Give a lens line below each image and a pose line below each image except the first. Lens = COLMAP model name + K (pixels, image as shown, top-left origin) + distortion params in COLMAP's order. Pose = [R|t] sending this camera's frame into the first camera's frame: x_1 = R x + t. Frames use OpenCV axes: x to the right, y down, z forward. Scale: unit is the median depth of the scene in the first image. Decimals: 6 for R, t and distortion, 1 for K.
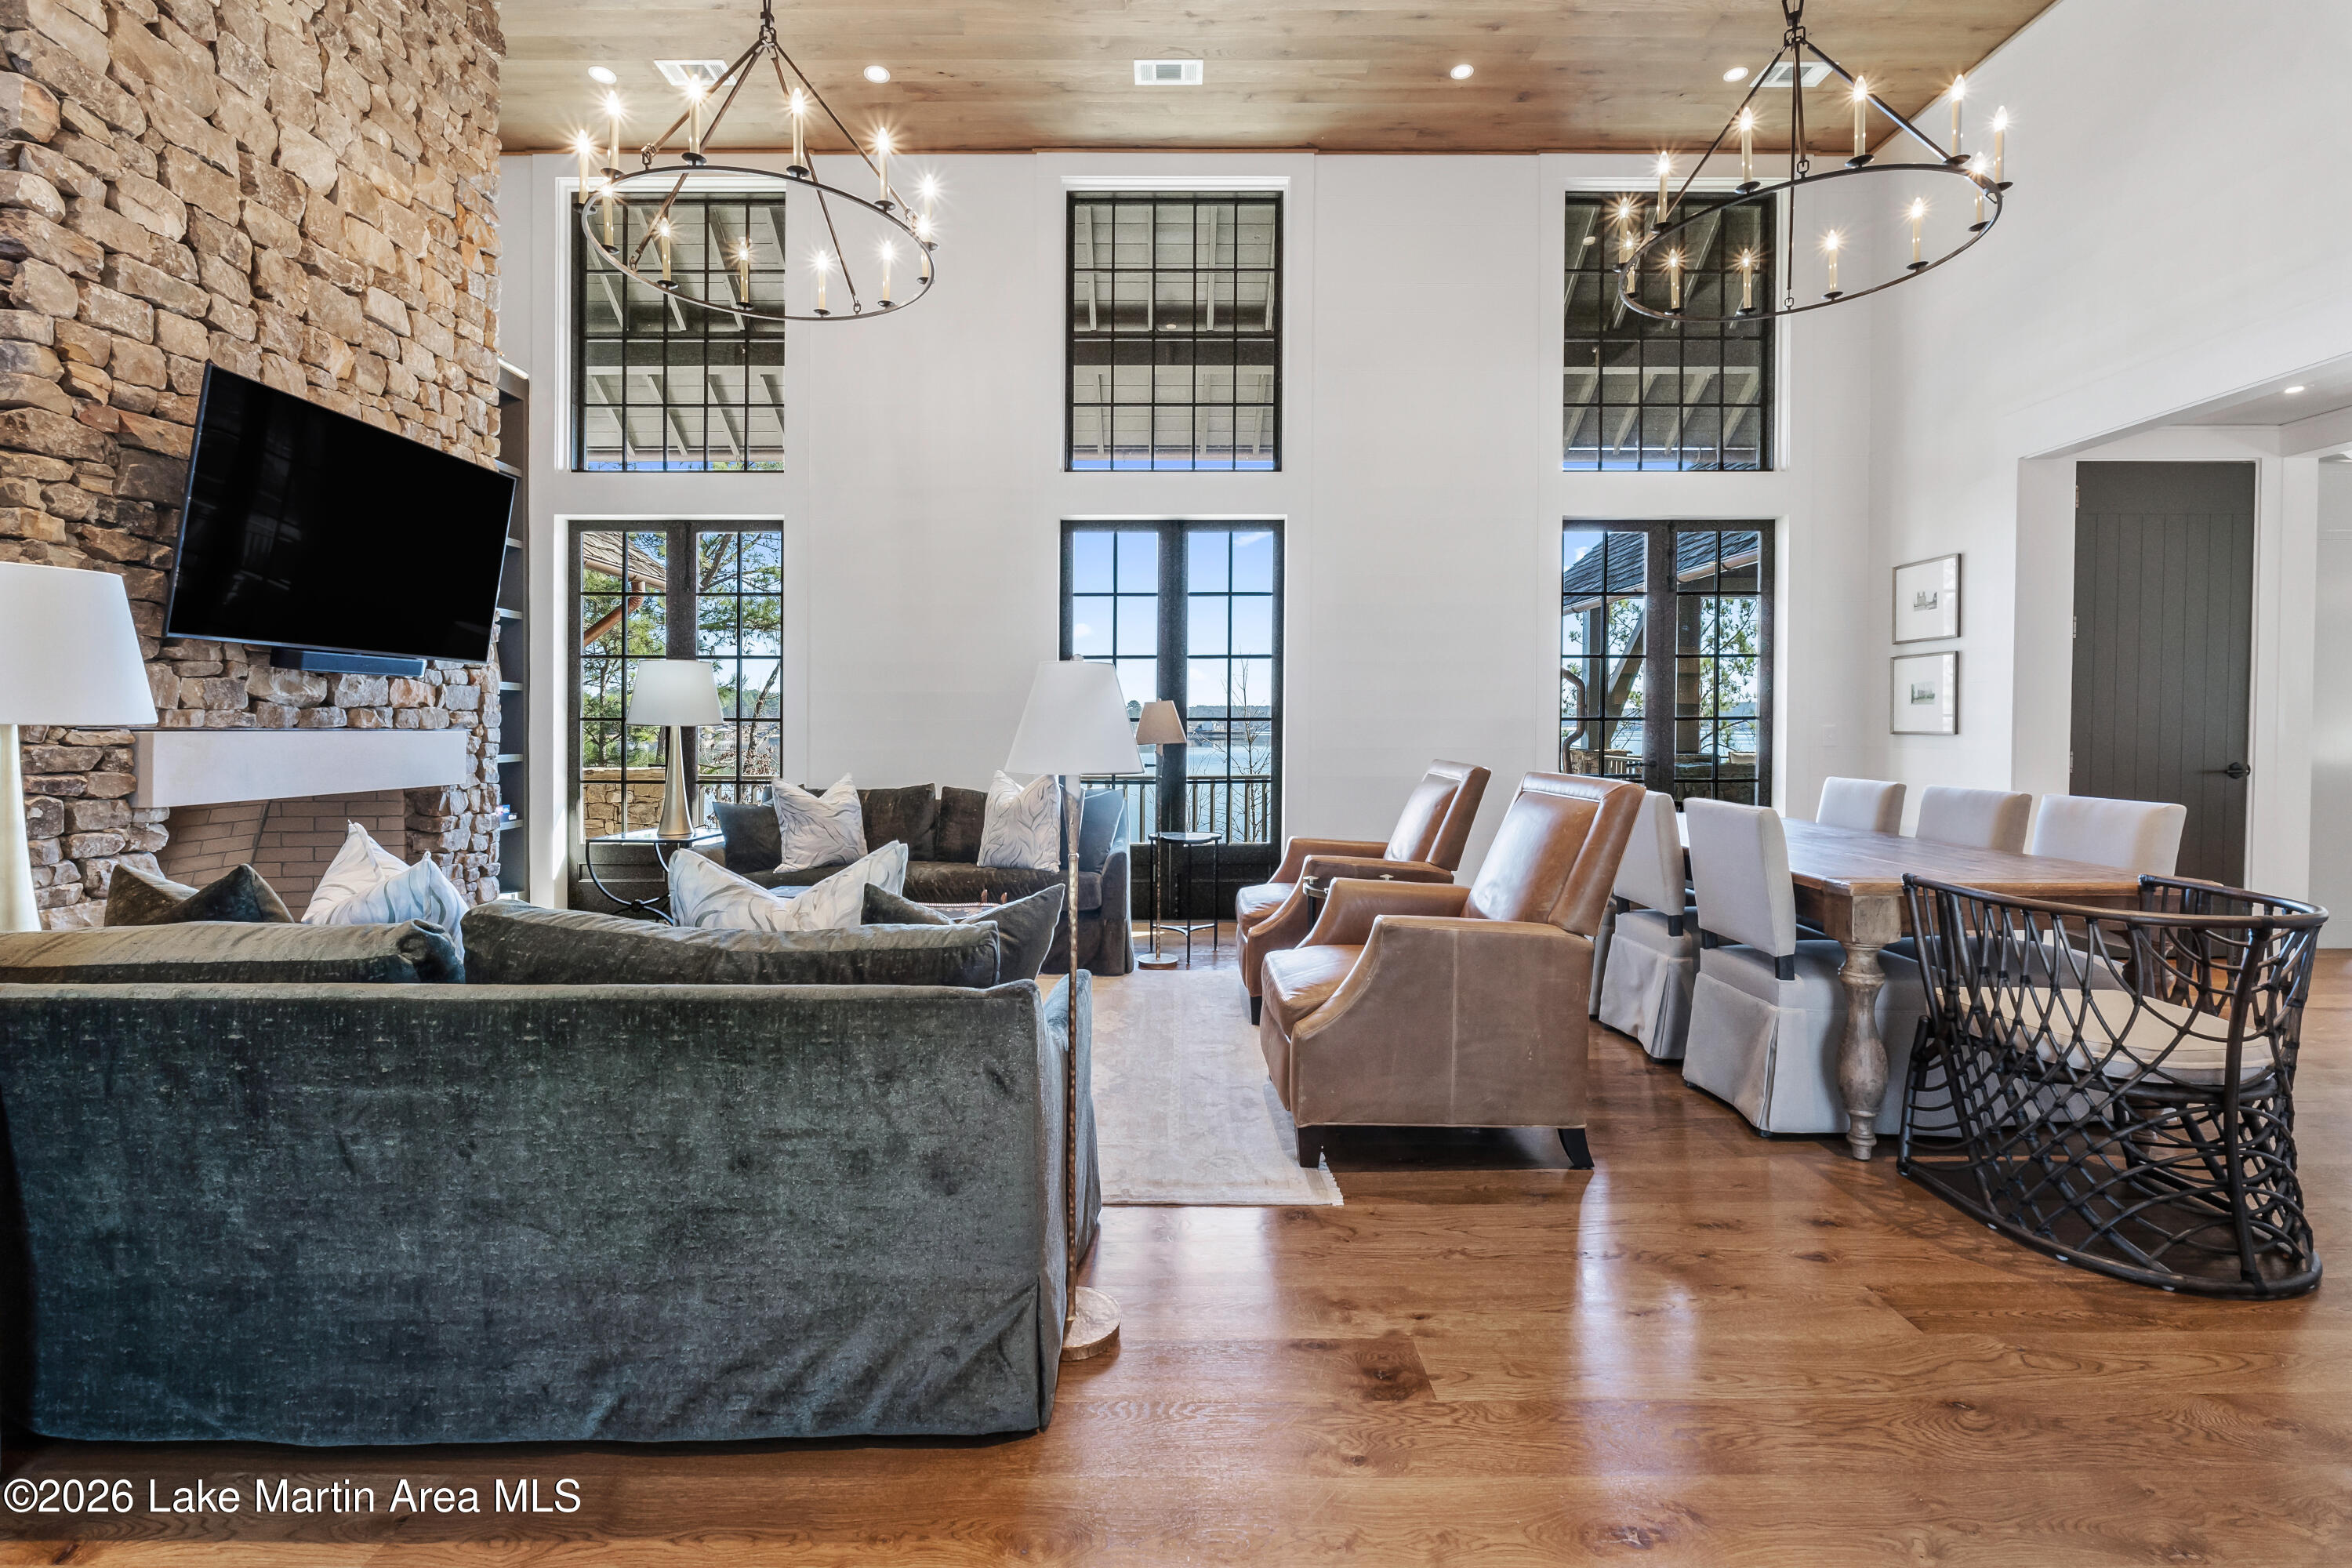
lens RADIAL K [[1018.4, 0, 1150.2], [0, 1018.4, 733.5], [0, 0, 1]] dist [-0.003617, -0.001604]
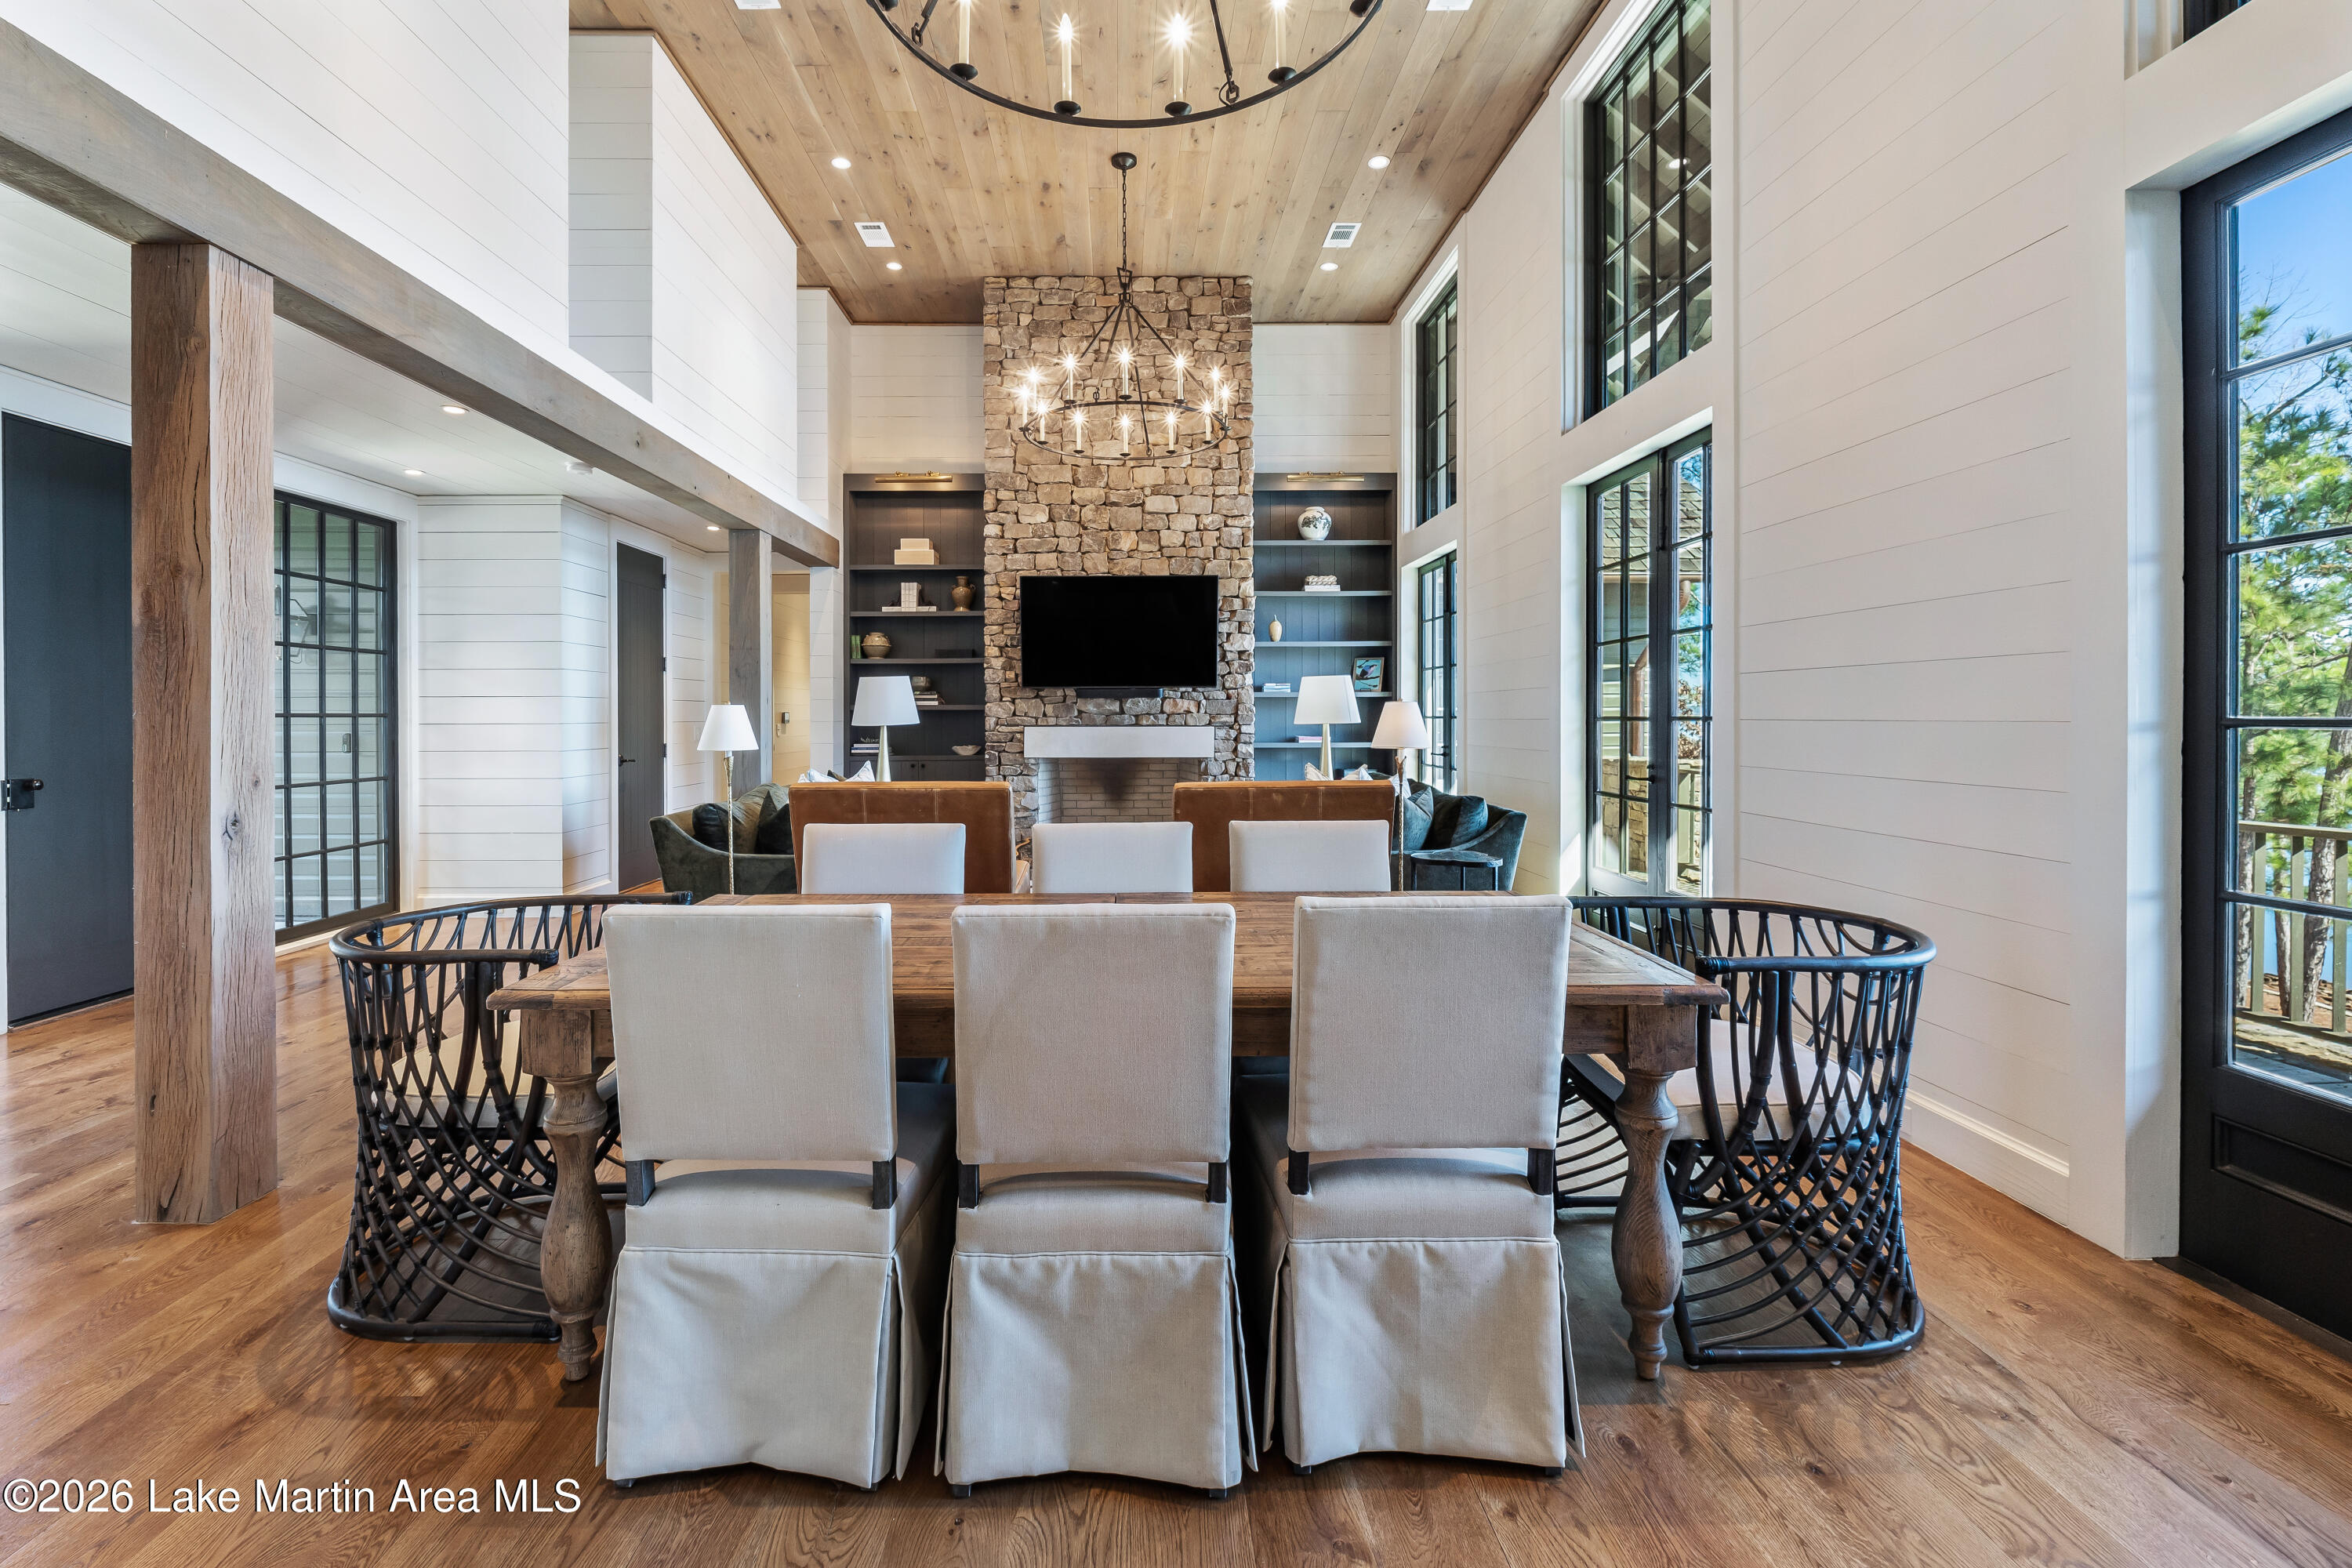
lens RADIAL K [[1018.4, 0, 1103.9], [0, 1018.4, 728.2], [0, 0, 1]] dist [-0.003617, -0.001604]
pose [[0.011539, 0.008416, -0.999898, 1.227894], [-0.006590, 0.999944, 0.008341, -0.015290], [0.999912, 0.006493, 0.011594, 0.932723]]
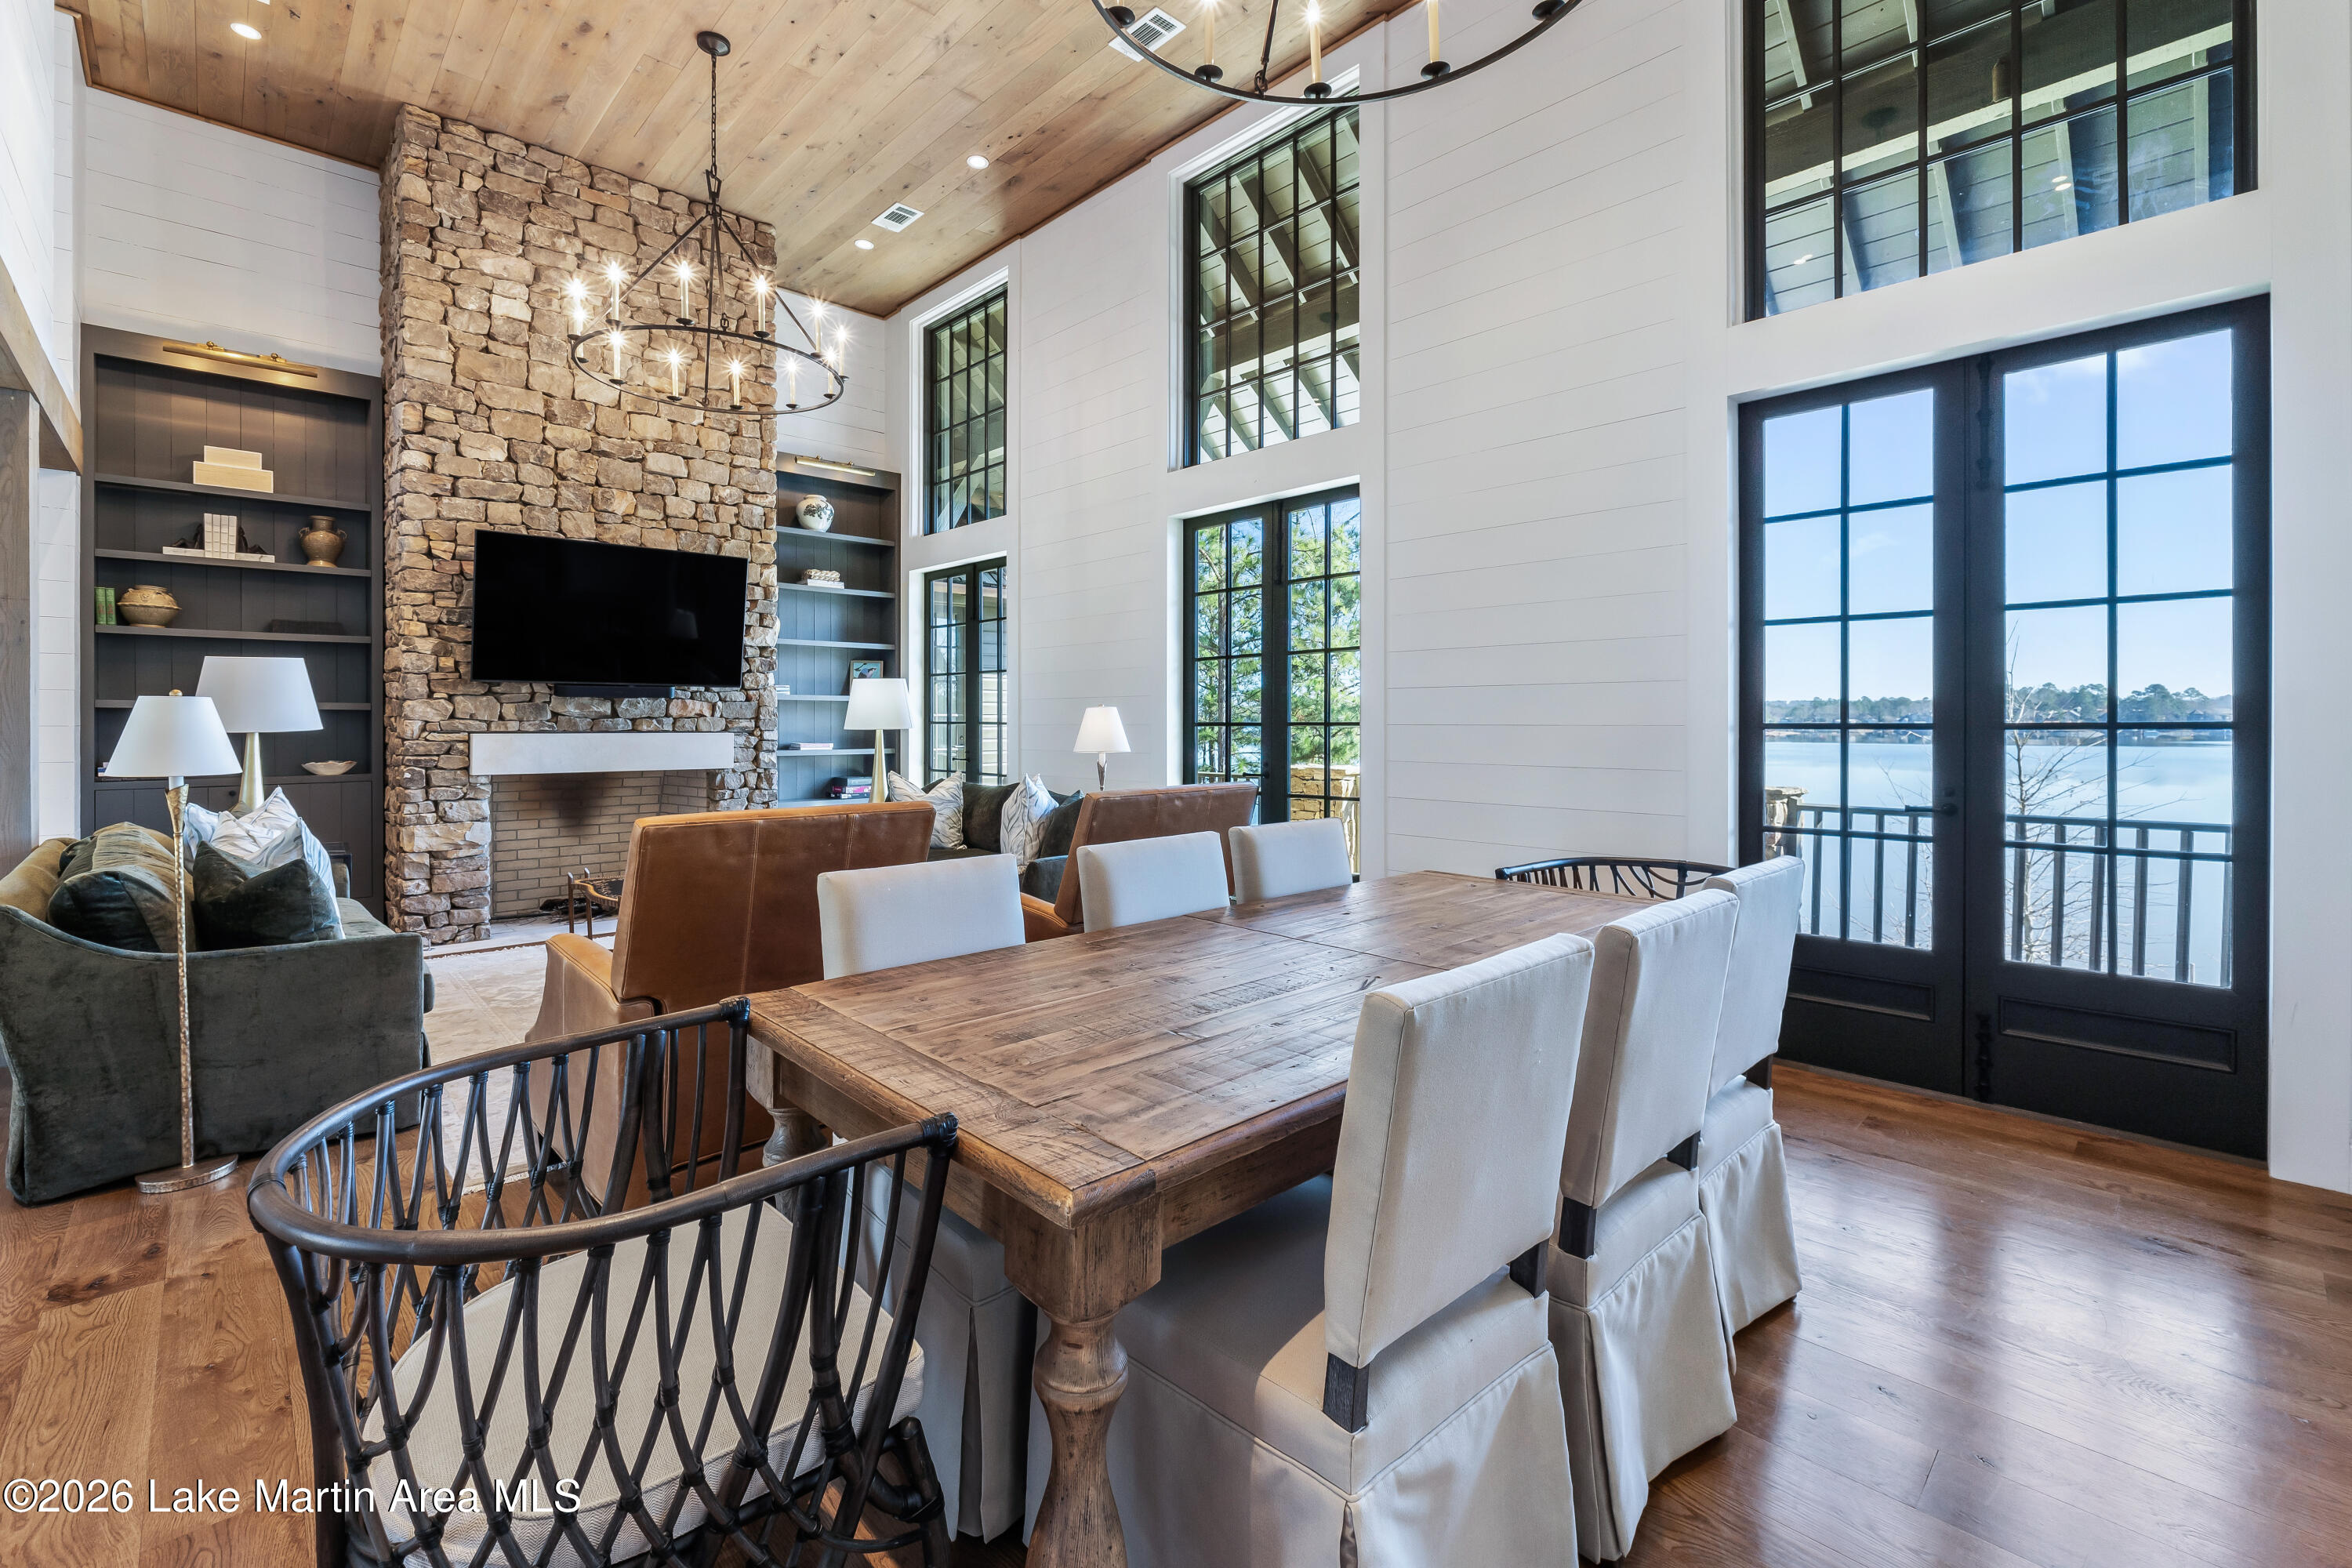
lens RADIAL K [[1018.4, 0, 1168.7], [0, 1018.4, 722.7], [0, 0, 1]] dist [-0.003617, -0.001604]
pose [[0.695856, -0.002169, -0.718179, 0.974406], [-0.004915, 0.999958, -0.007782, -0.010552], [0.718165, 0.008946, 0.695815, 0.499577]]
